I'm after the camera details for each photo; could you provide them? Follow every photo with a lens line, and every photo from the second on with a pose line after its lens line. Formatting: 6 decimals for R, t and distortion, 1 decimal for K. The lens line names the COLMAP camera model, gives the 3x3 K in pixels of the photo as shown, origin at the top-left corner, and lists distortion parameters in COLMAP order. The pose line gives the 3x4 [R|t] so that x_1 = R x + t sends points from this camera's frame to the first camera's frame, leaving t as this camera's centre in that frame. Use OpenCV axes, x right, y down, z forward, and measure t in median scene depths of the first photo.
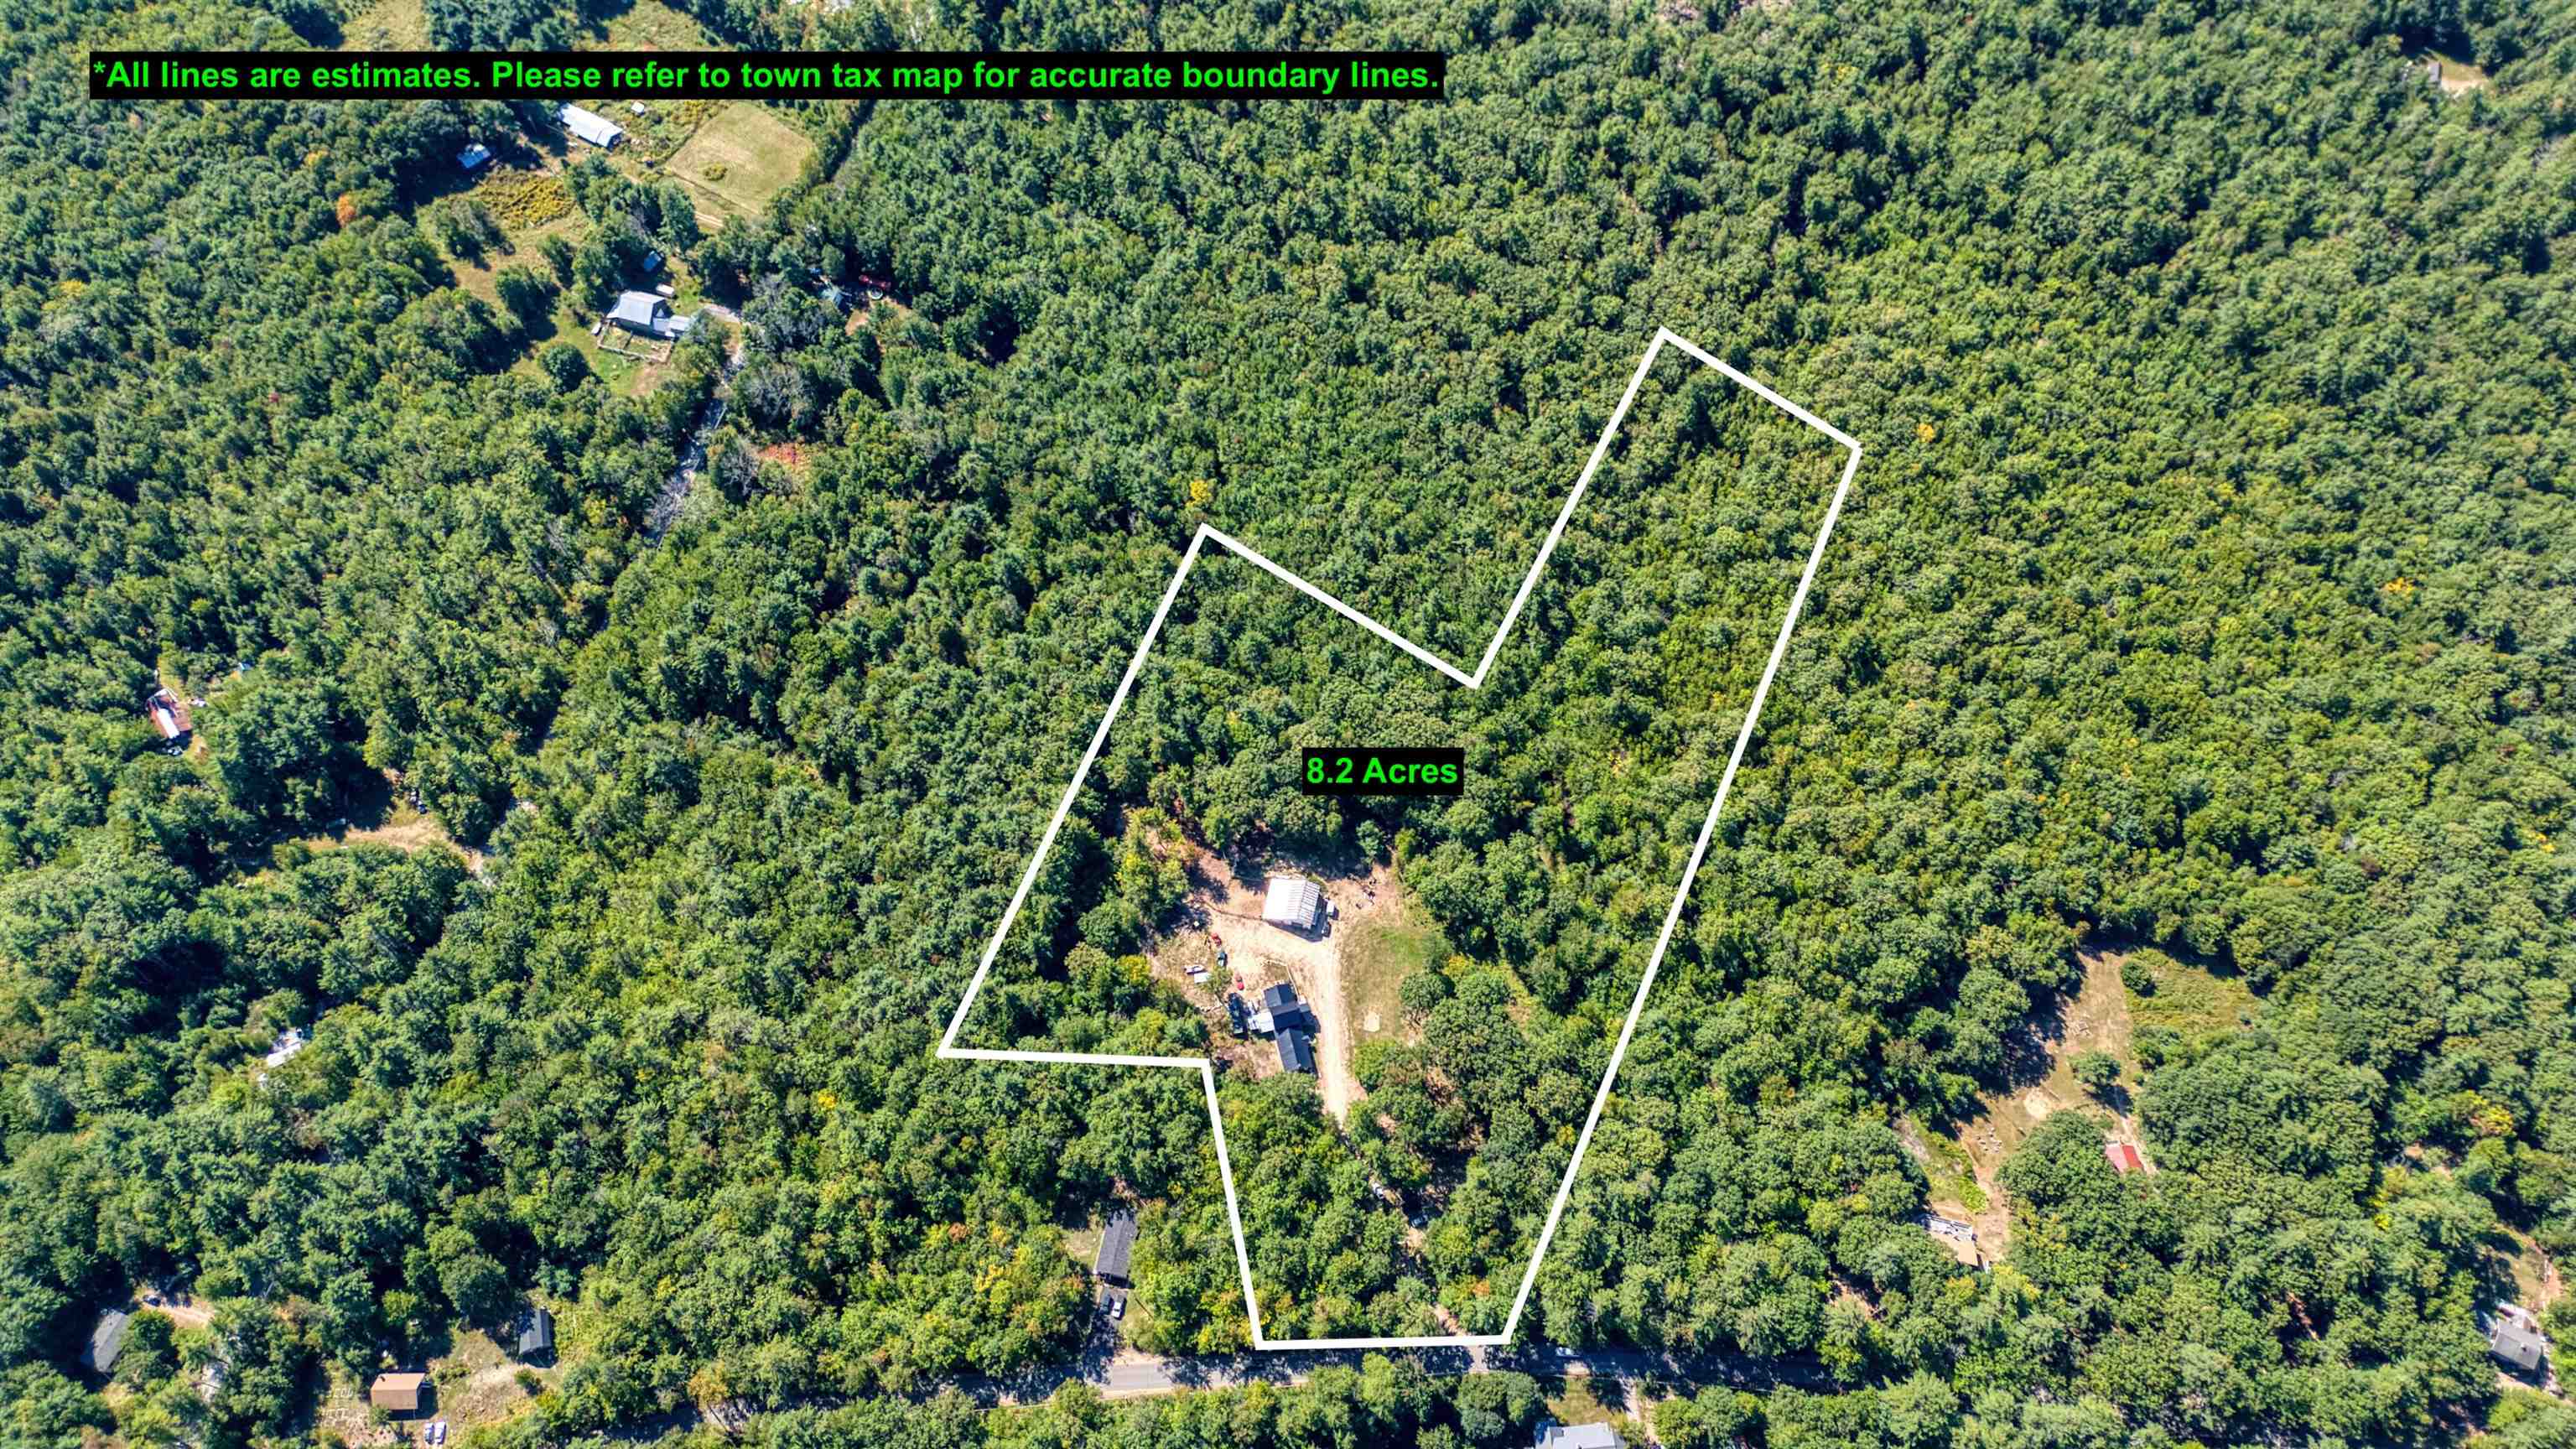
lens RADIAL K [[1847.6, 0, 1306.1], [0, 1847.6, 727.6], [0, 0, 1]] dist [0.062449, -0.051112]
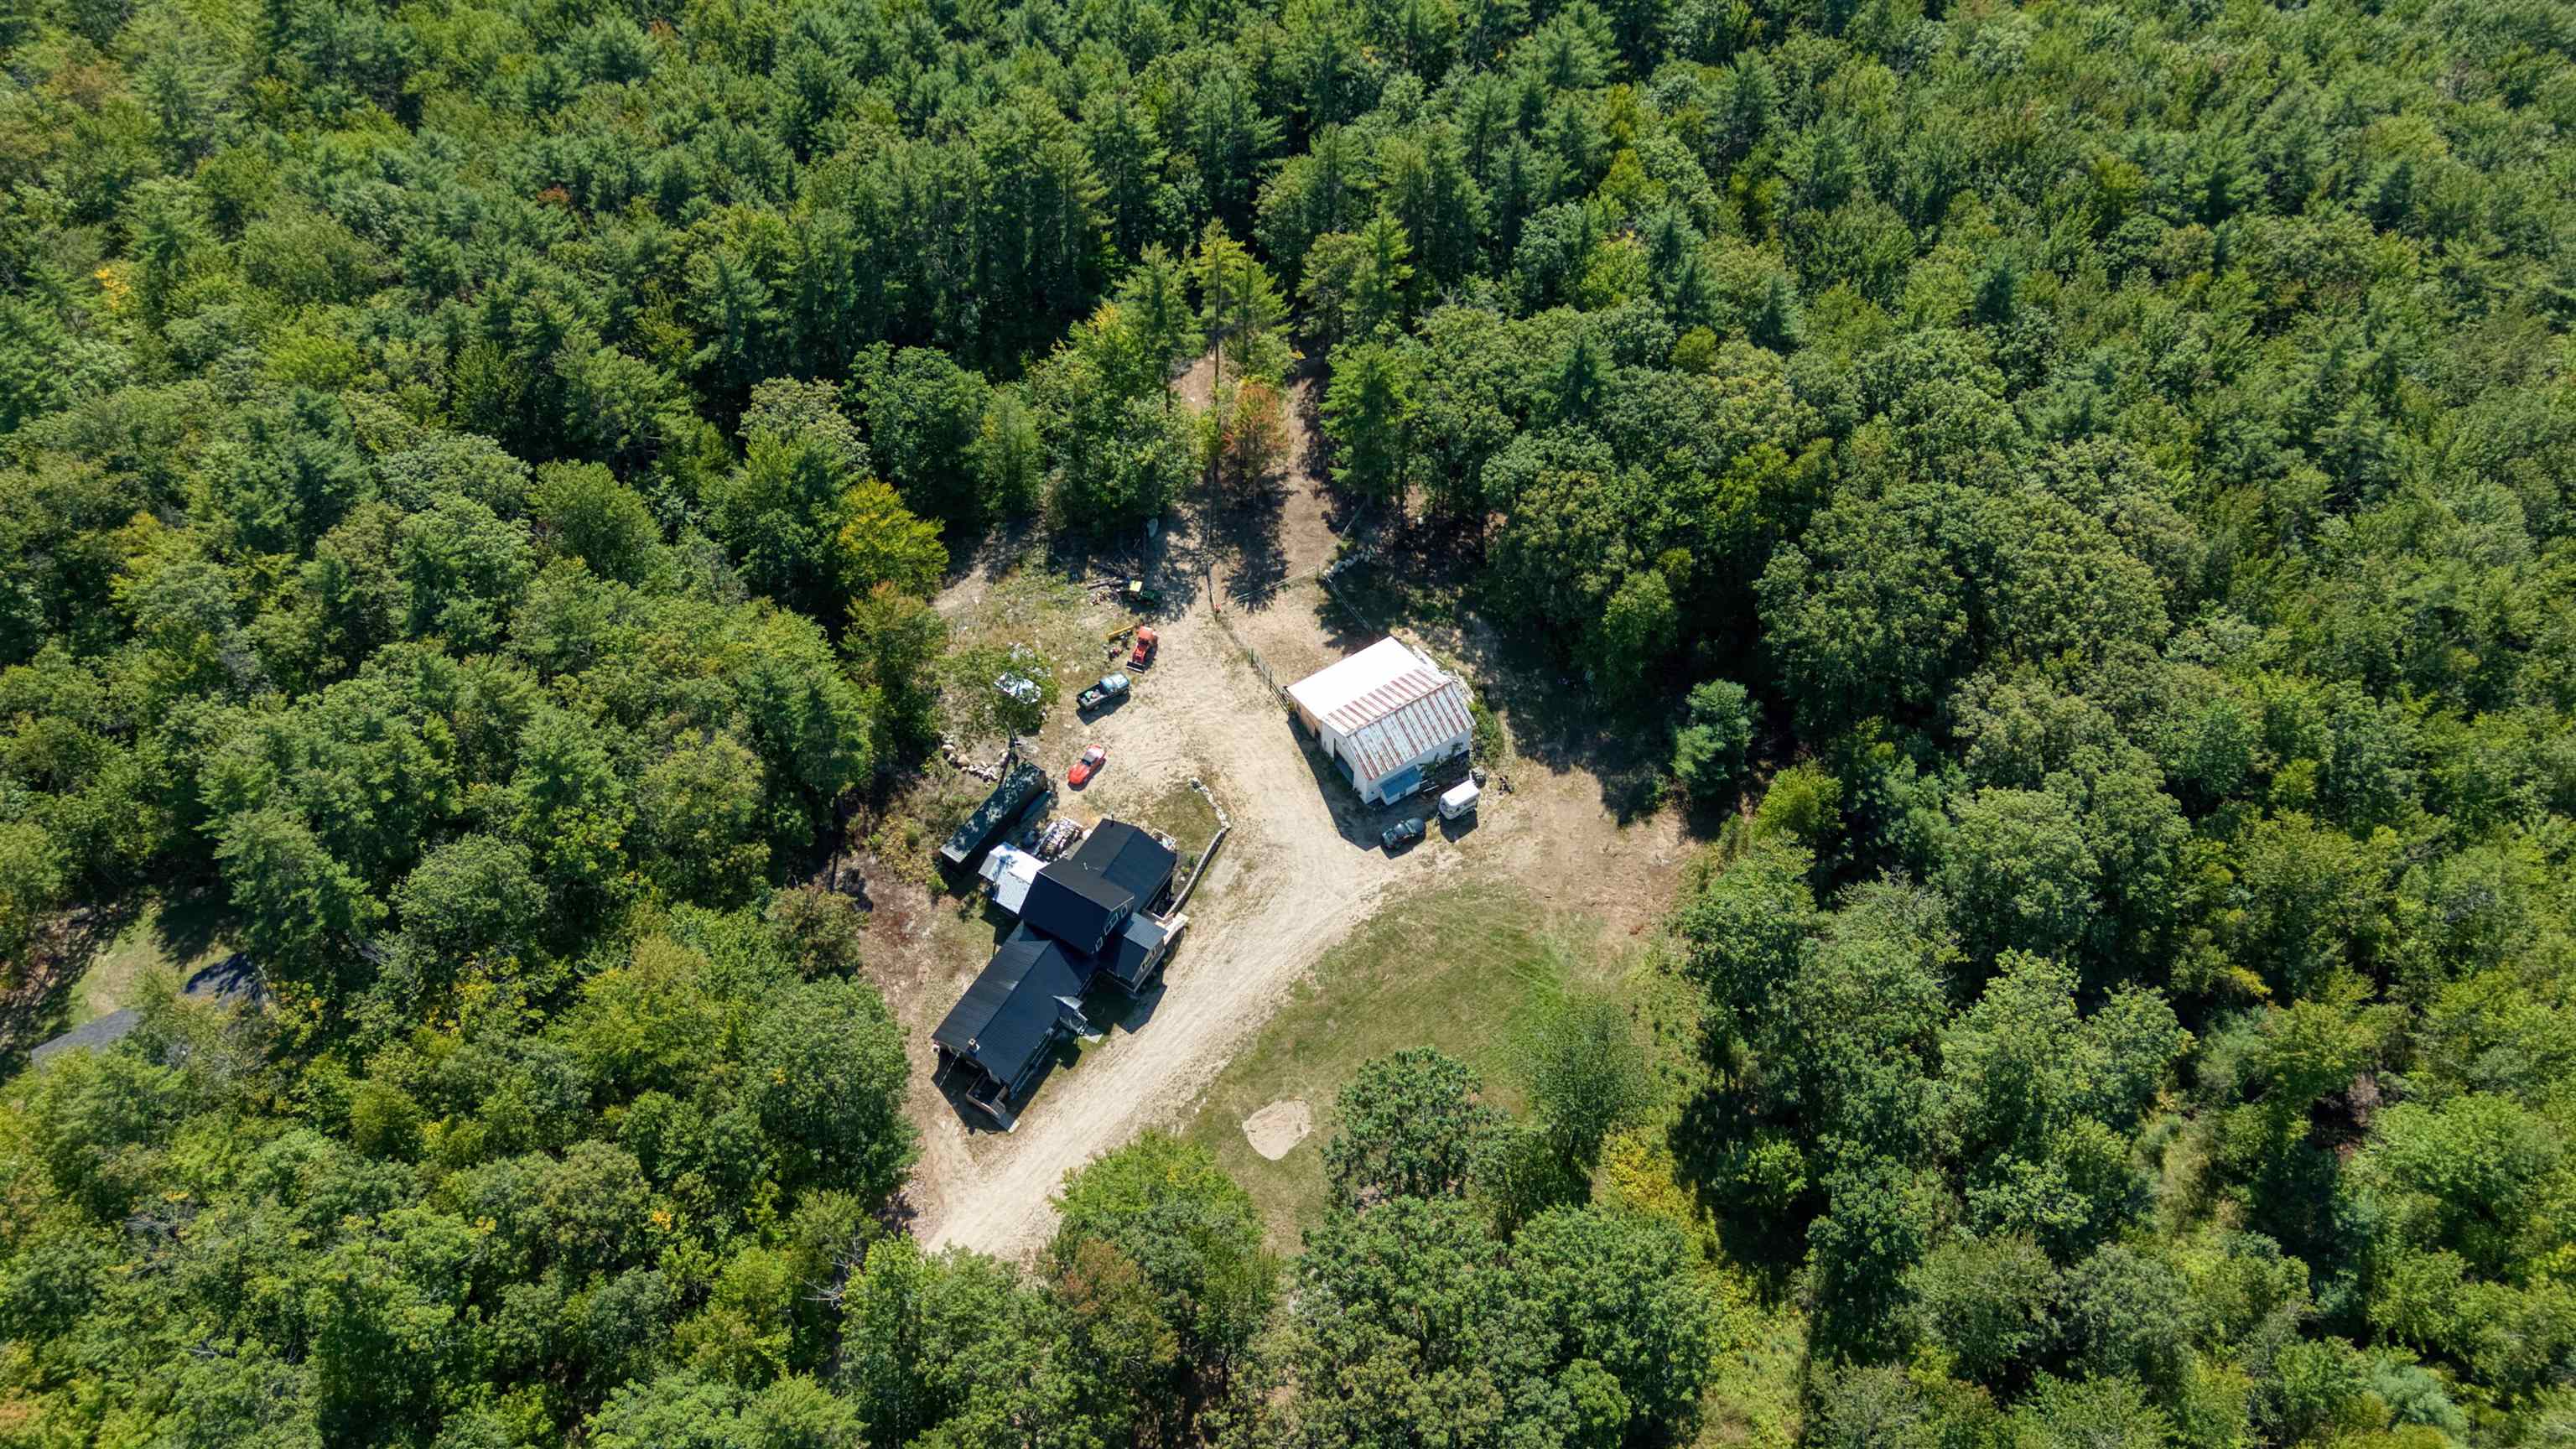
lens RADIAL K [[1847.6, 0, 1306.1], [0, 1847.6, 727.6], [0, 0, 1]] dist [0.062449, -0.051112]
pose [[0.697882, 0.581991, -0.417429, 0.119808], [-0.633371, 0.773598, 0.019665, 0.099390], [0.334368, 0.250664, 0.908497, 0.706165]]
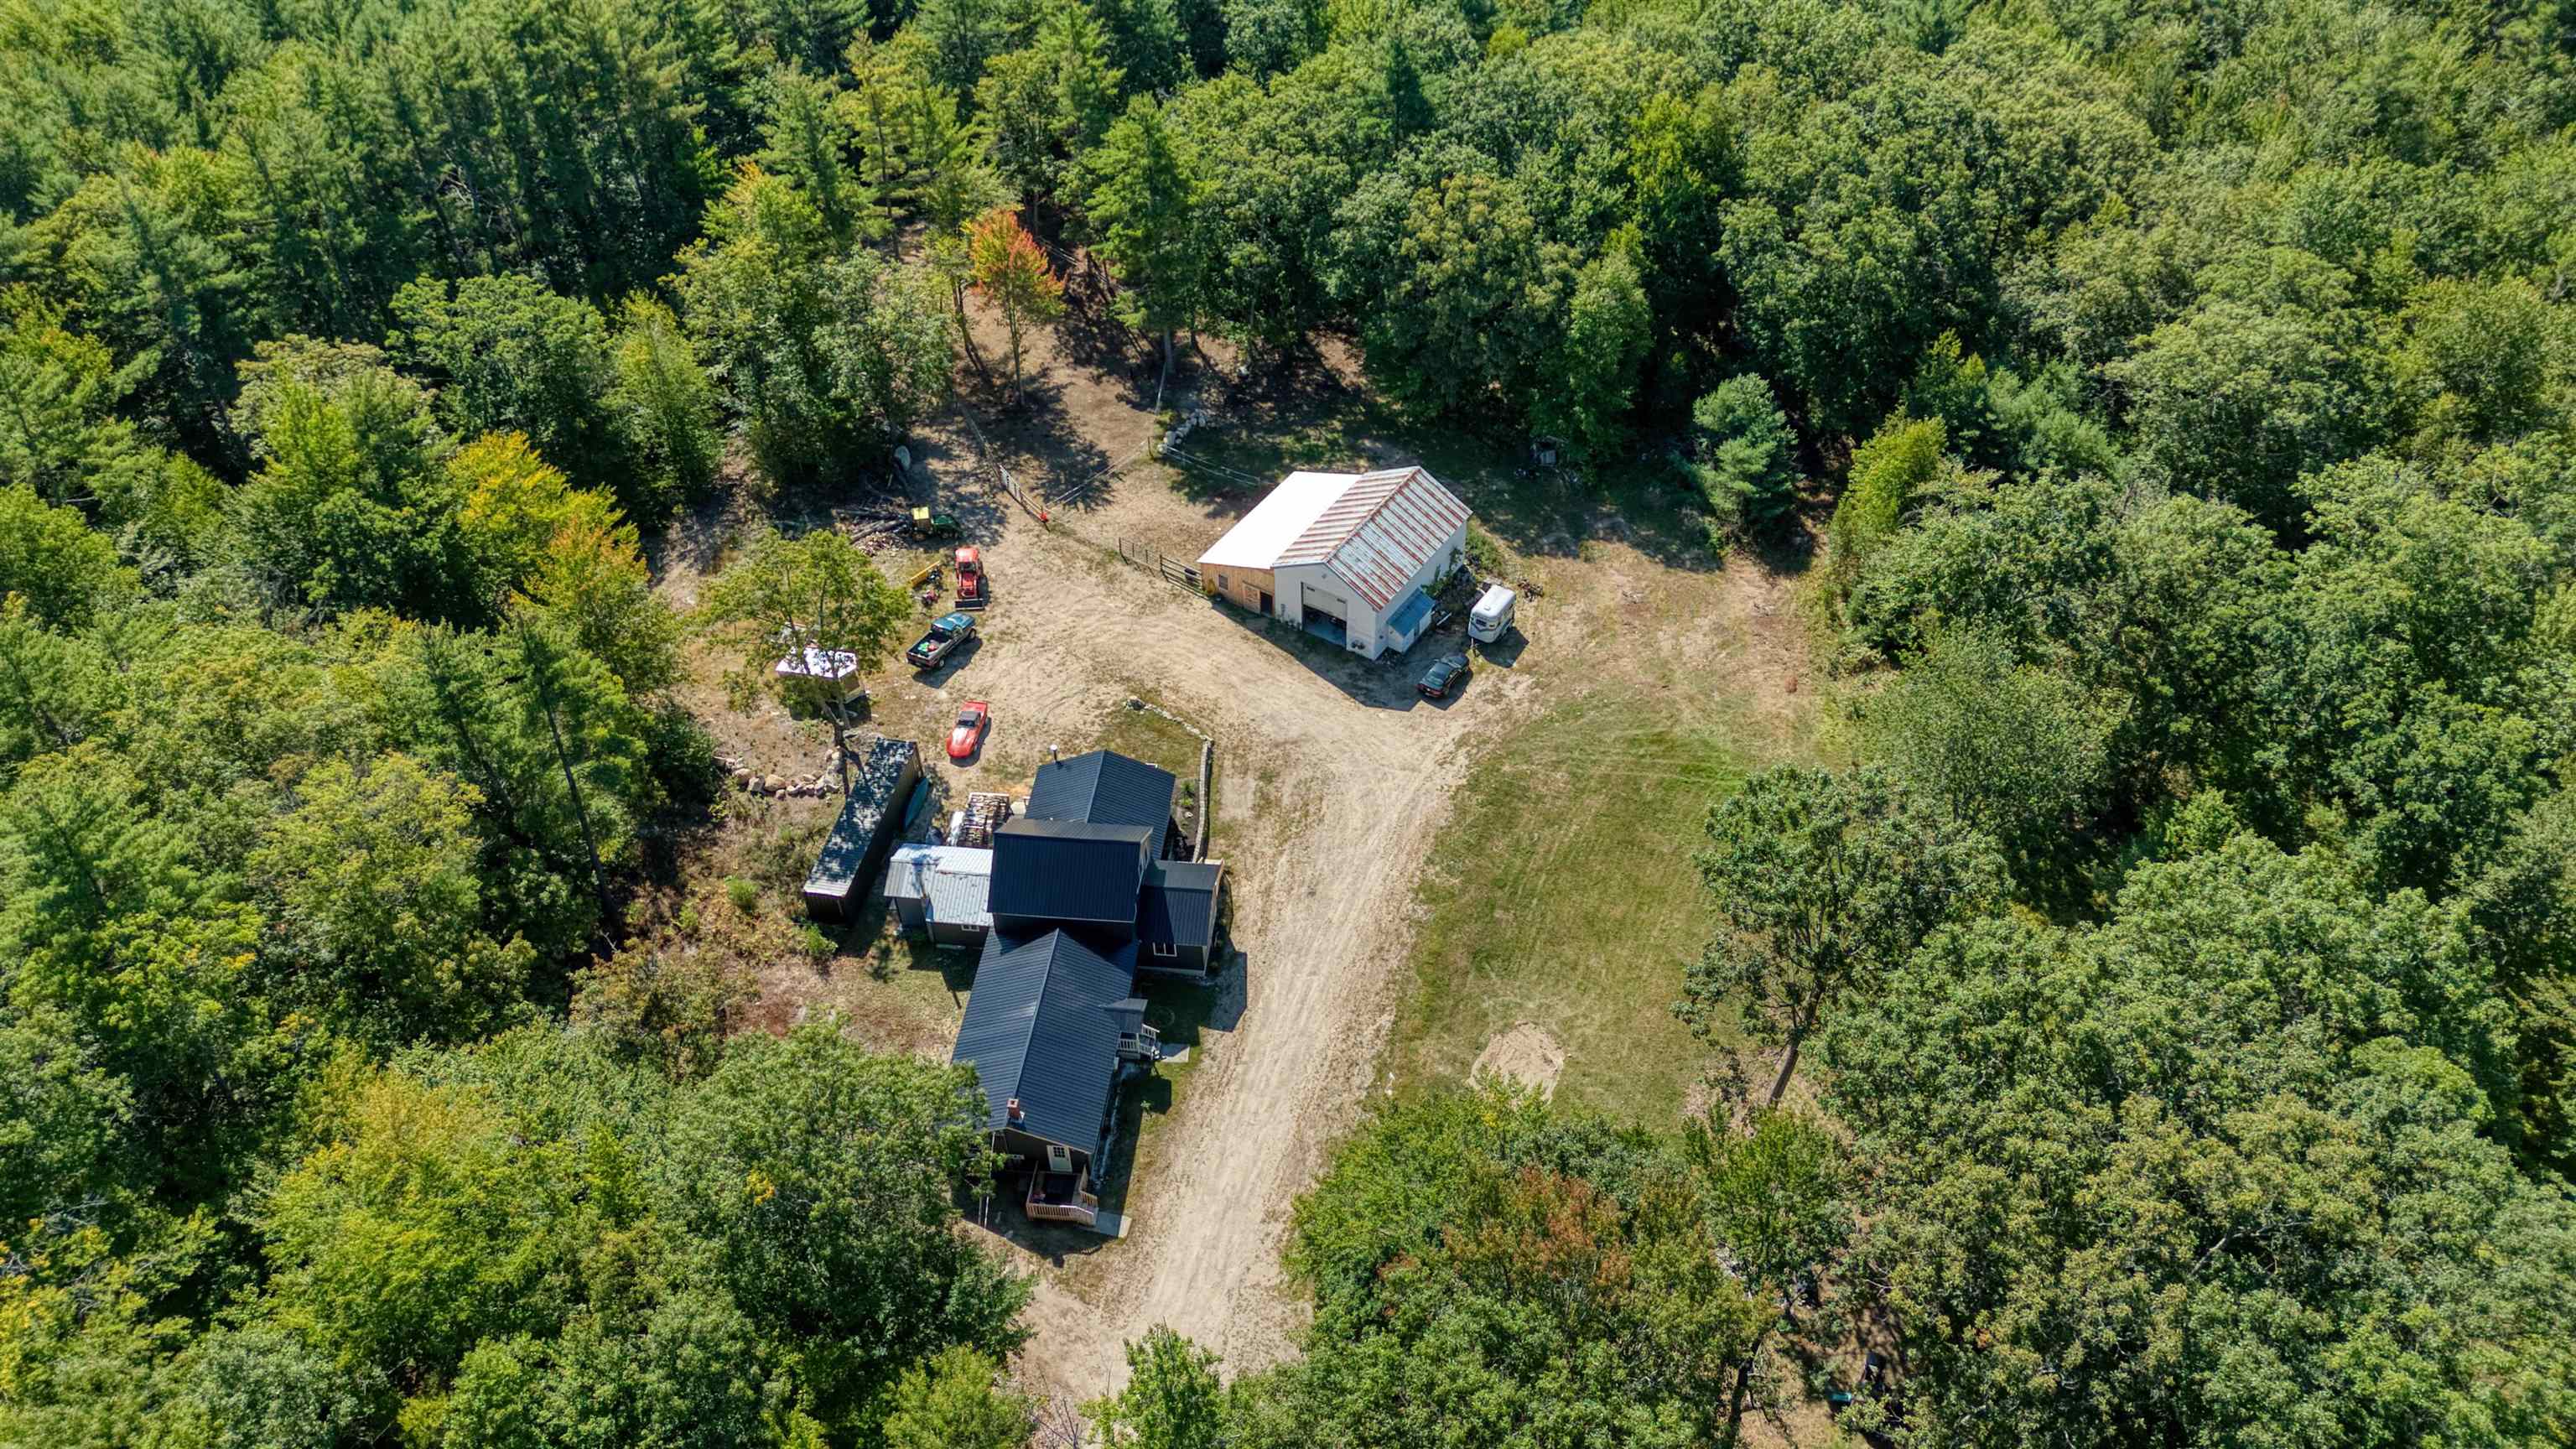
lens RADIAL K [[1847.6, 0, 1306.1], [0, 1847.6, 727.6], [0, 0, 1]] dist [0.062449, -0.051112]
pose [[0.939540, 0.221260, -0.261358, 0.053769], [-0.297480, 0.905405, -0.302899, 0.185162], [0.169616, 0.362335, 0.916485, 0.801544]]
